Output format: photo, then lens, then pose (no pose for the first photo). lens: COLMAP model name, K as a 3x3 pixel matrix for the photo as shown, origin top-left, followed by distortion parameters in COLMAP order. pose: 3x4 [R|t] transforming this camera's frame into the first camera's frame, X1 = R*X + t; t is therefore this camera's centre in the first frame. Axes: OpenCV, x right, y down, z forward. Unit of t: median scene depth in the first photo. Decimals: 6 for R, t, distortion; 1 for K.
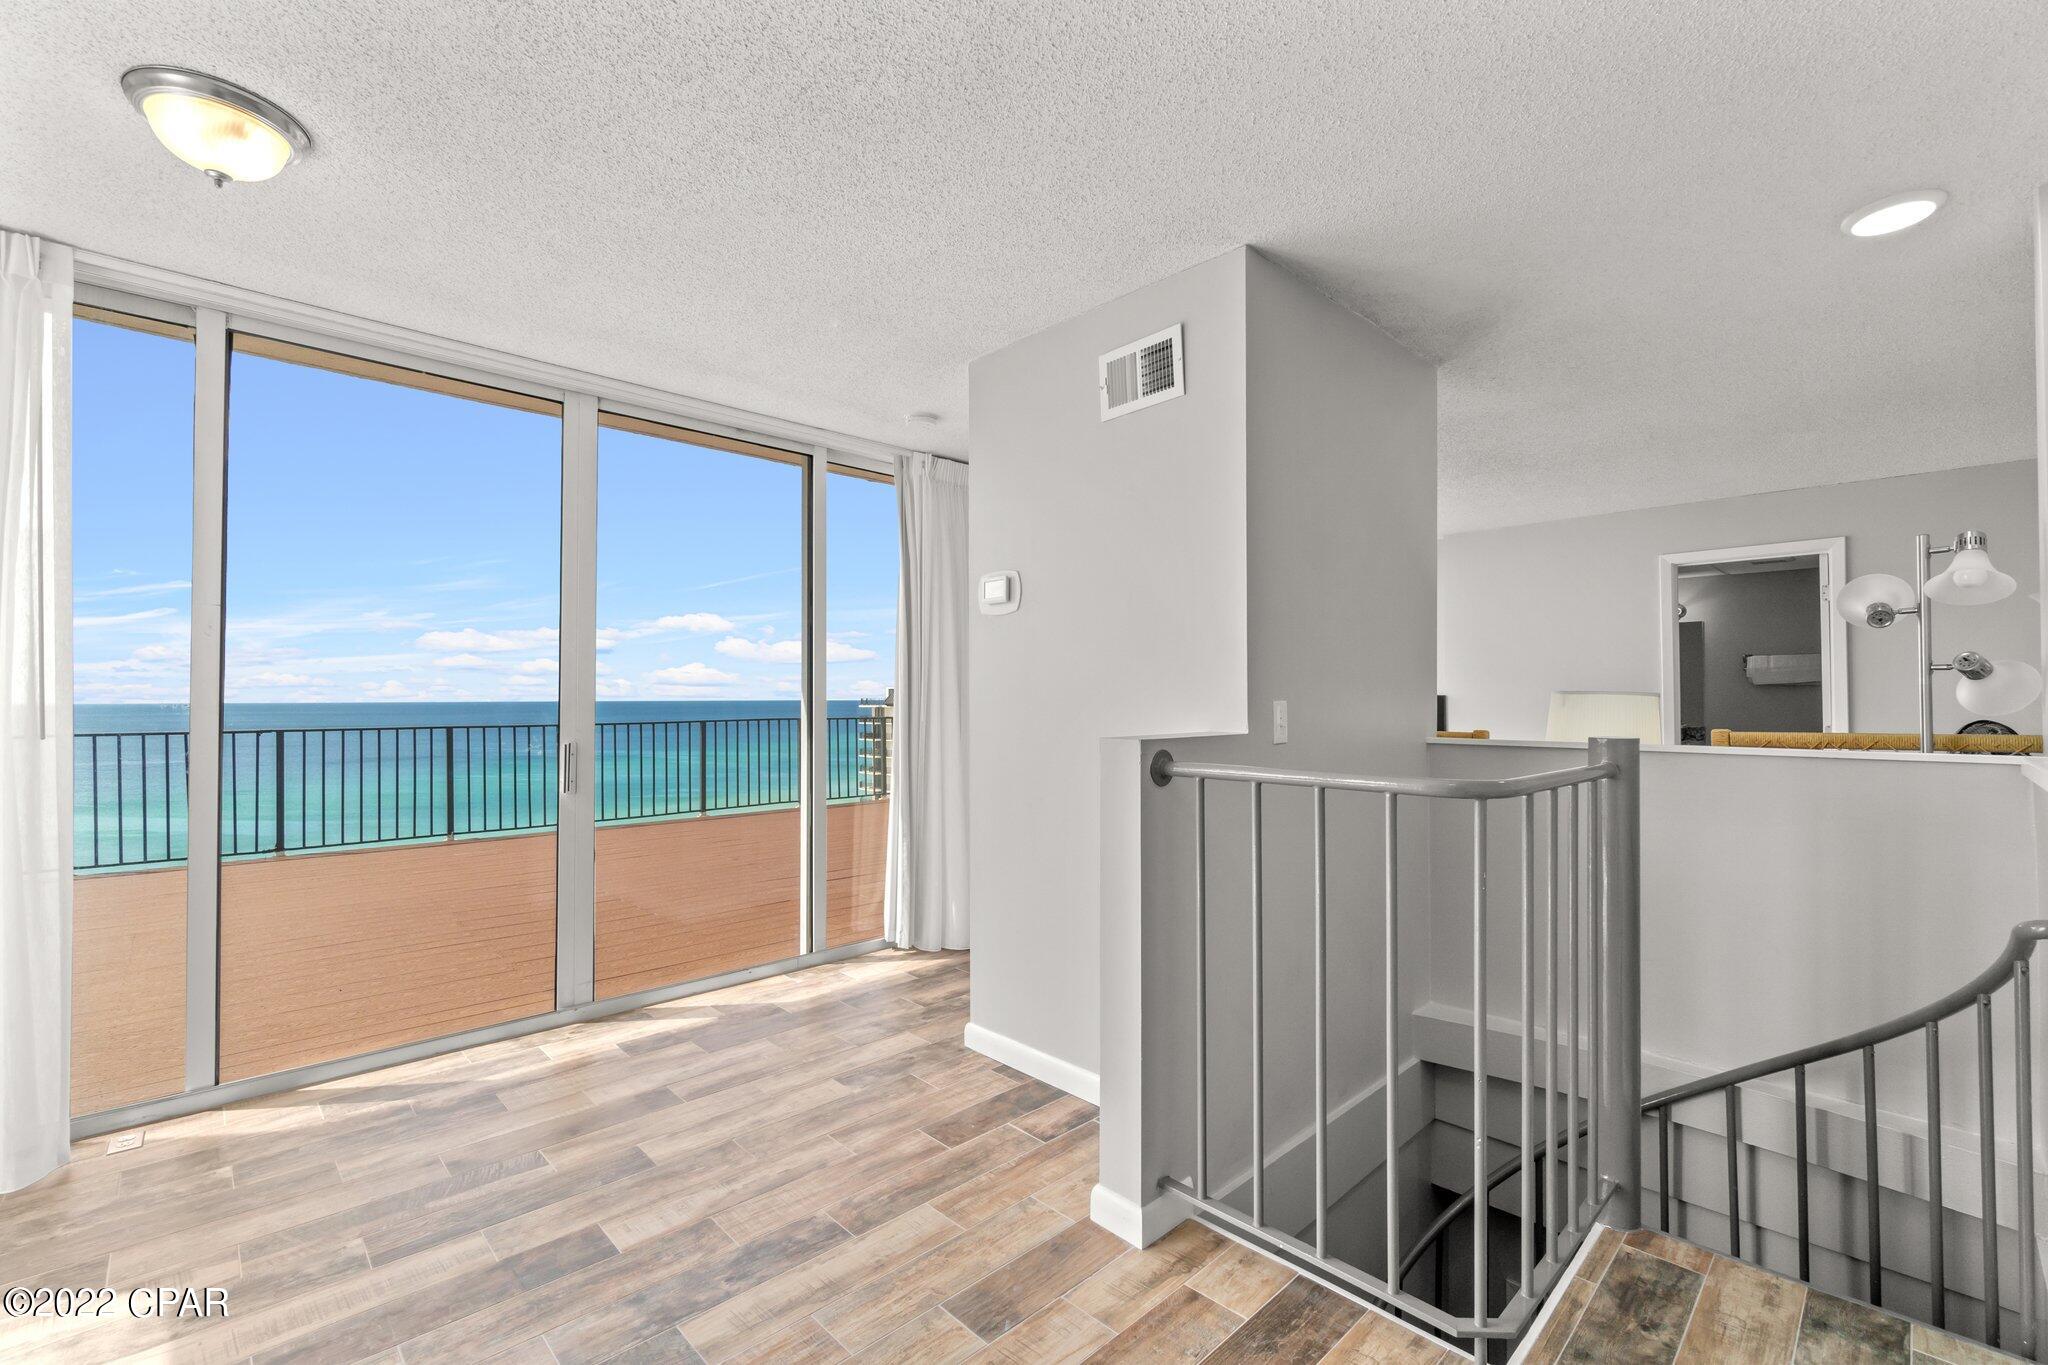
lens RADIAL K [[888.7, 0, 1024.0], [0, 888.7, 682.5], [0, 0, 1]] dist [-0.002649, 0.000253]
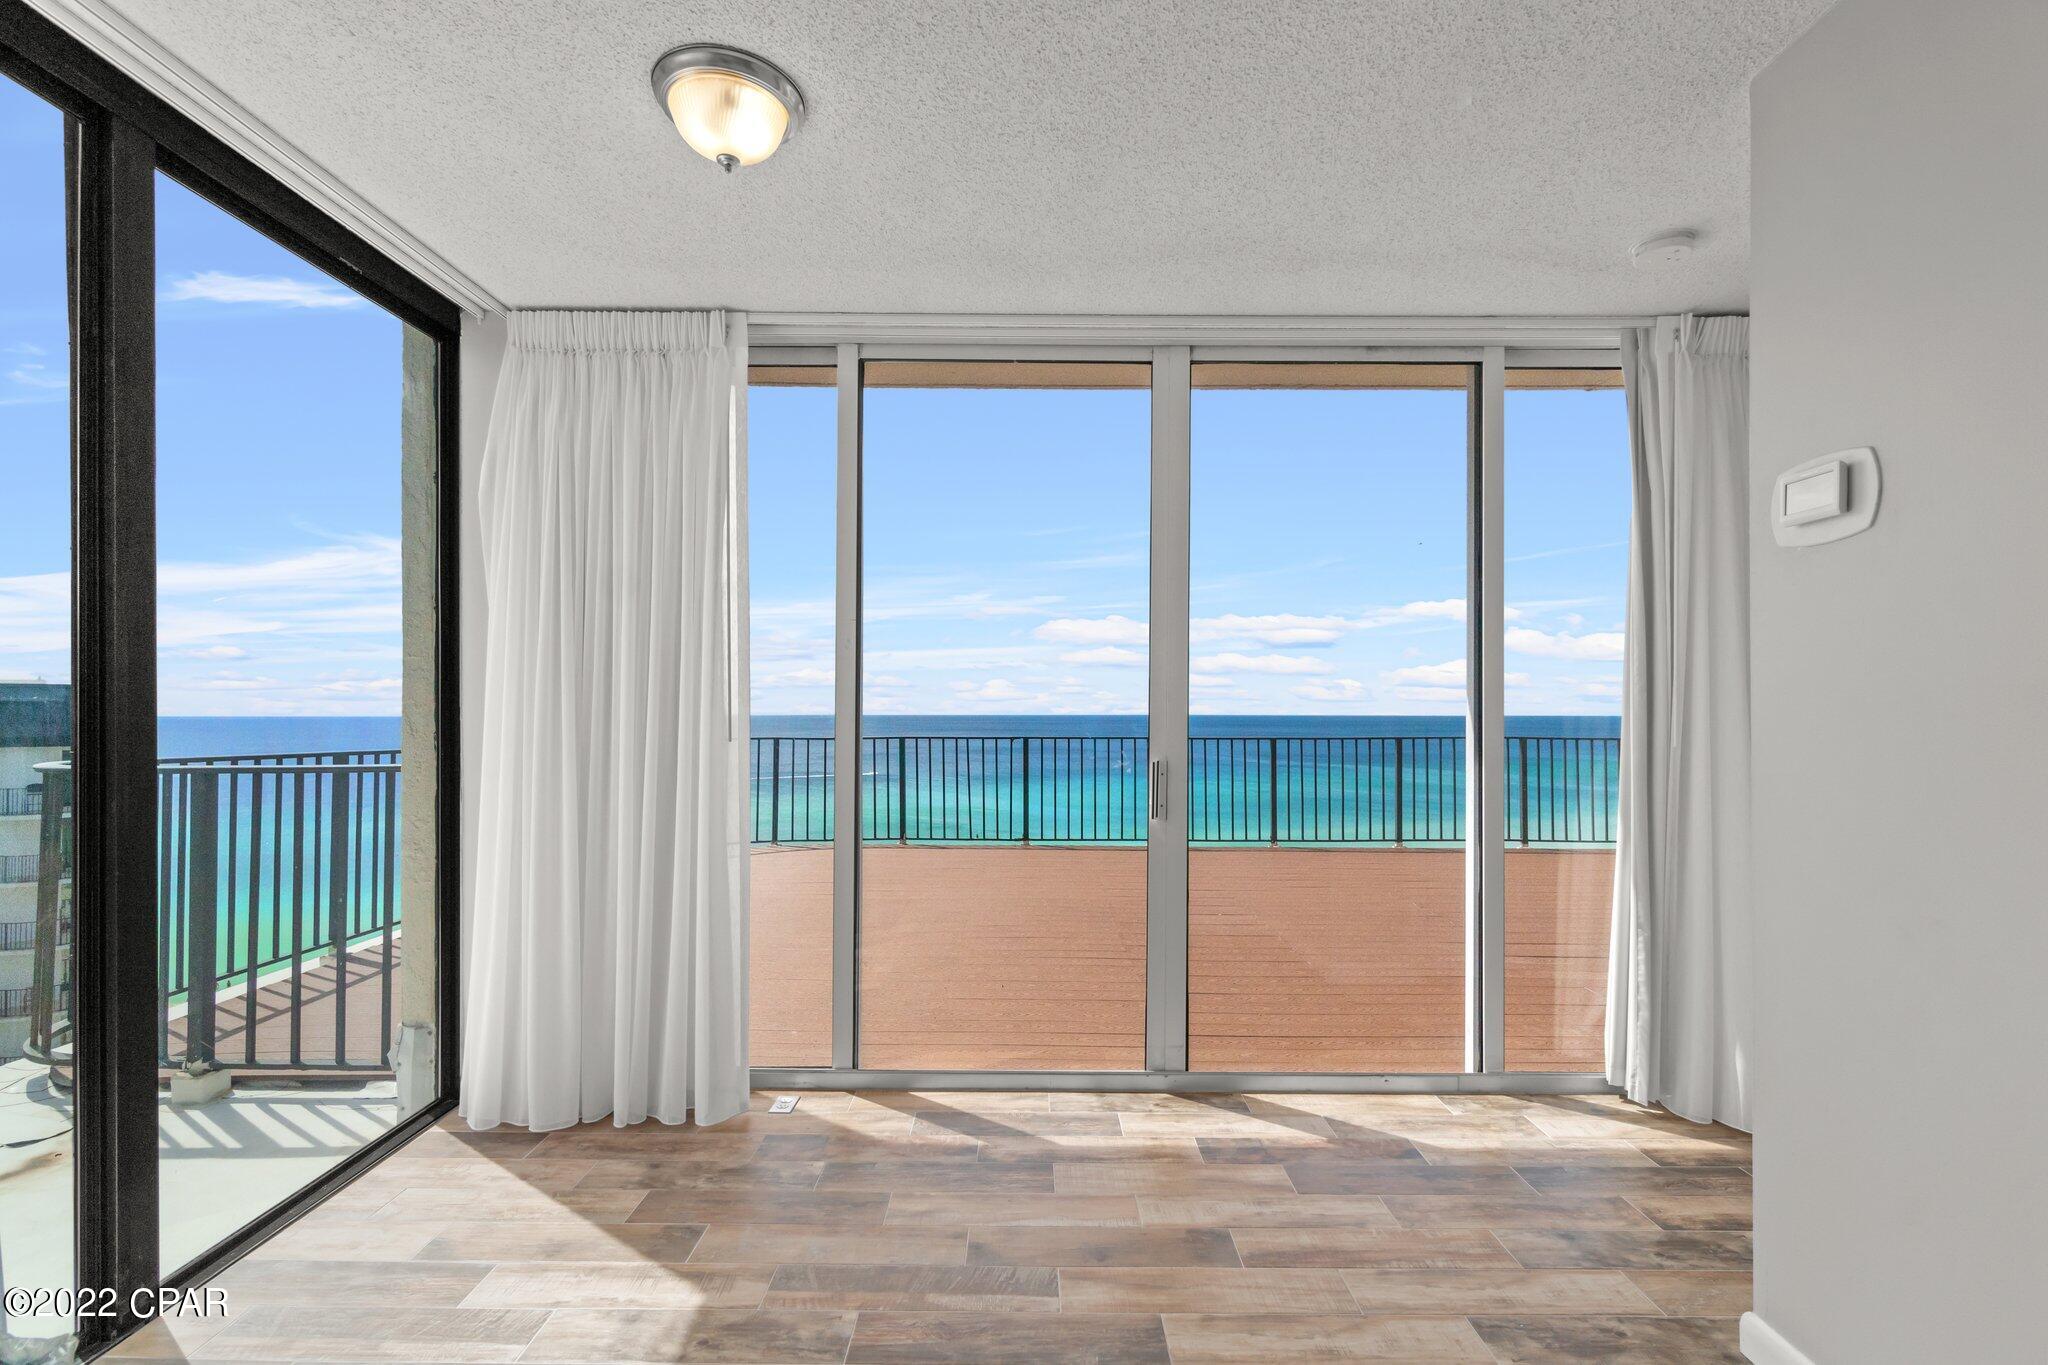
lens RADIAL K [[913.3, 0, 1036.4], [0, 913.3, 705.9], [0, 0, 1]] dist [-0.001974, -0.000100]
pose [[0.719052, -0.002138, -0.694952, 0.010832], [0.009416, 0.999933, 0.006666, 0.009511], [0.694892, -0.011337, 0.719025, 0.298438]]
